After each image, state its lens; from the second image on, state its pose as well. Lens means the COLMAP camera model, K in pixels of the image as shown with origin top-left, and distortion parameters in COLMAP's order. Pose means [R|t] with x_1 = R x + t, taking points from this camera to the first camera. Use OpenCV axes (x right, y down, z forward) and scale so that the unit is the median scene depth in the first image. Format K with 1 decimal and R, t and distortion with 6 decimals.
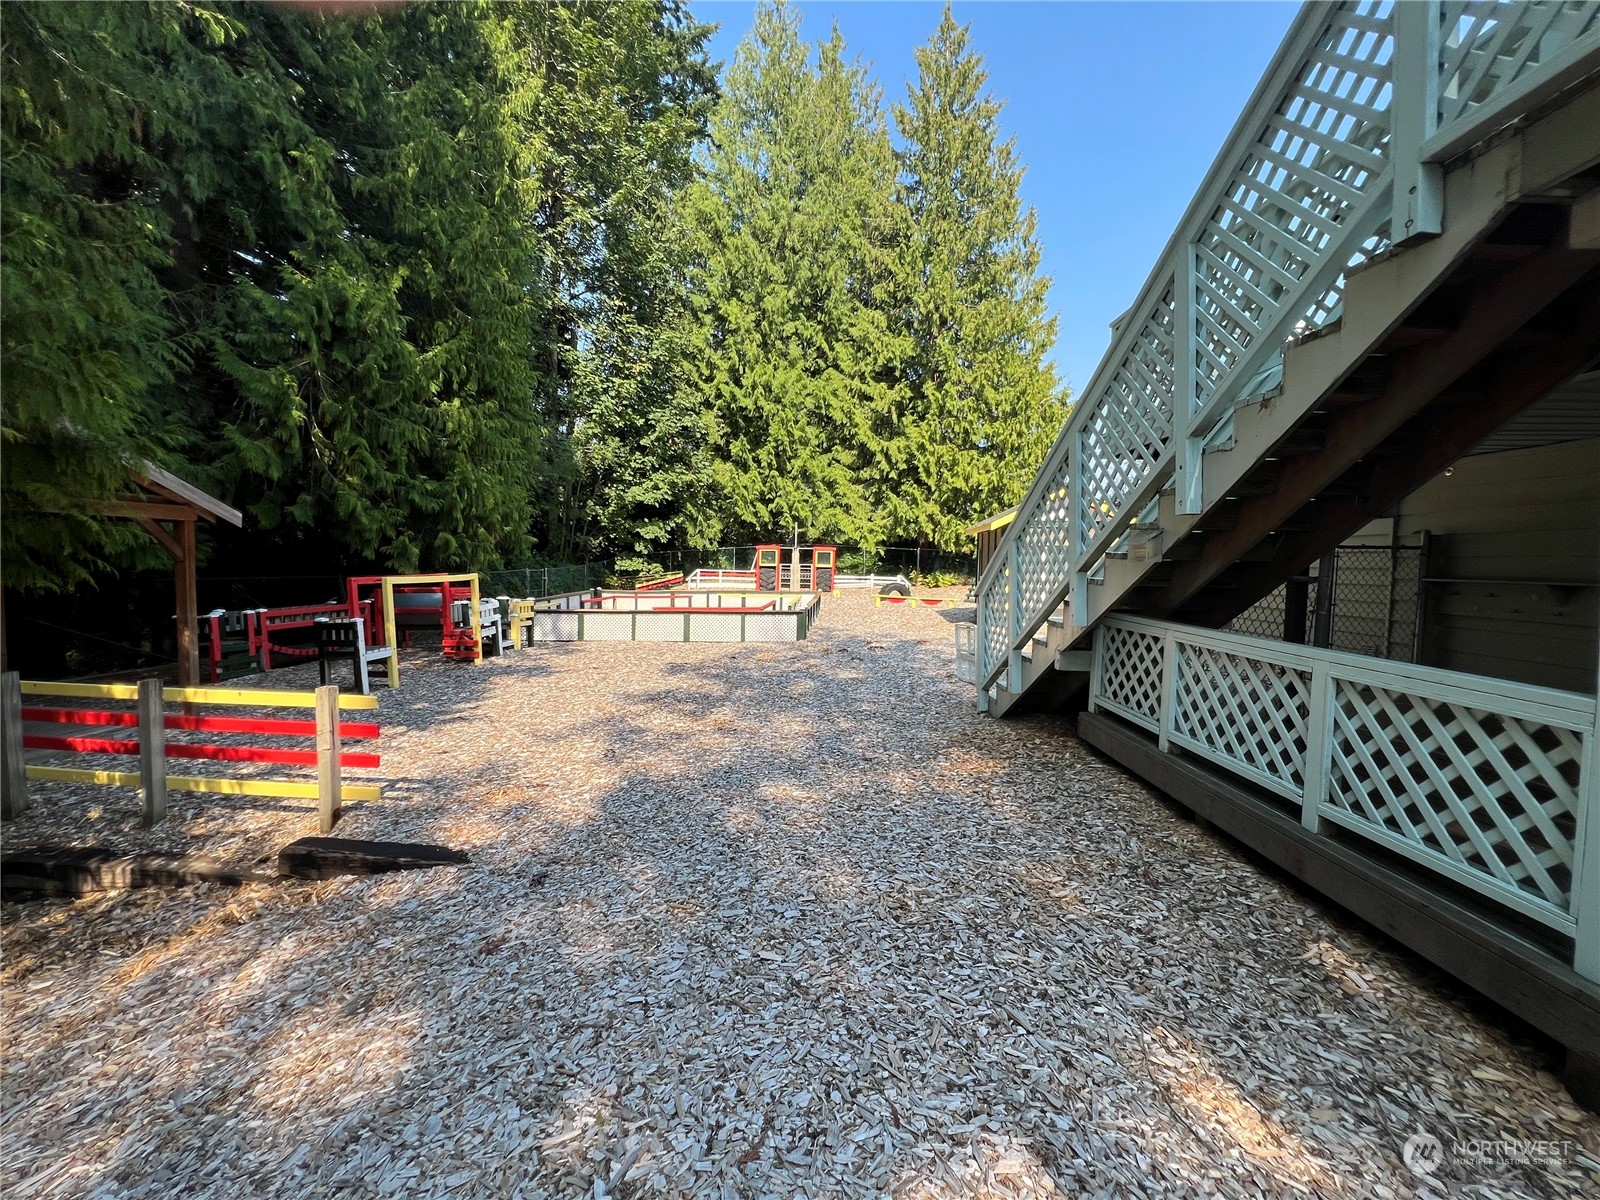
lens RADIAL K [[639.9, 0, 799.7], [0, 639.9, 594.1], [0, 0, 1]] dist [-0.001868, 0.000188]
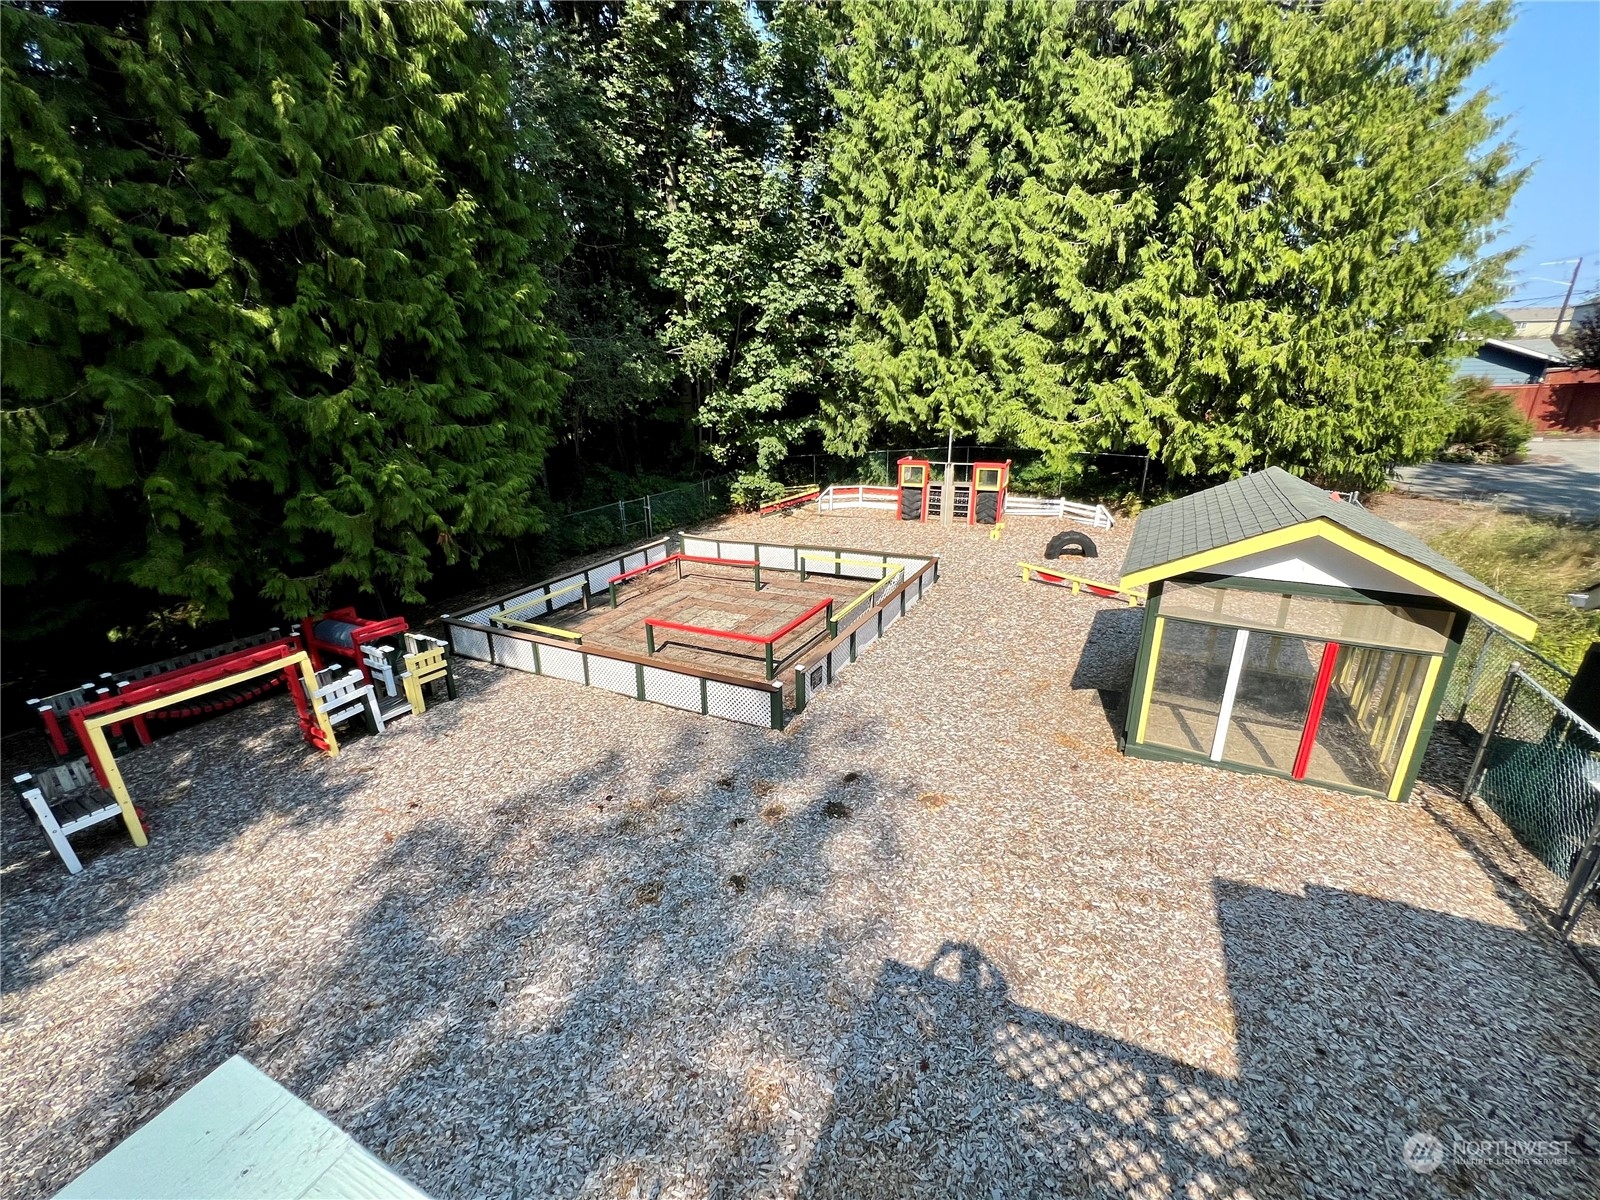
lens RADIAL K [[639.9, 0, 795.7], [0, 639.9, 594.0], [0, 0, 1]] dist [-0.001868, 0.000188]
pose [[0.914689, 0.091430, -0.393682, 0.136271], [0.013647, 0.966533, 0.256179, -0.118496], [0.403929, -0.239697, 0.882829, 0.235604]]
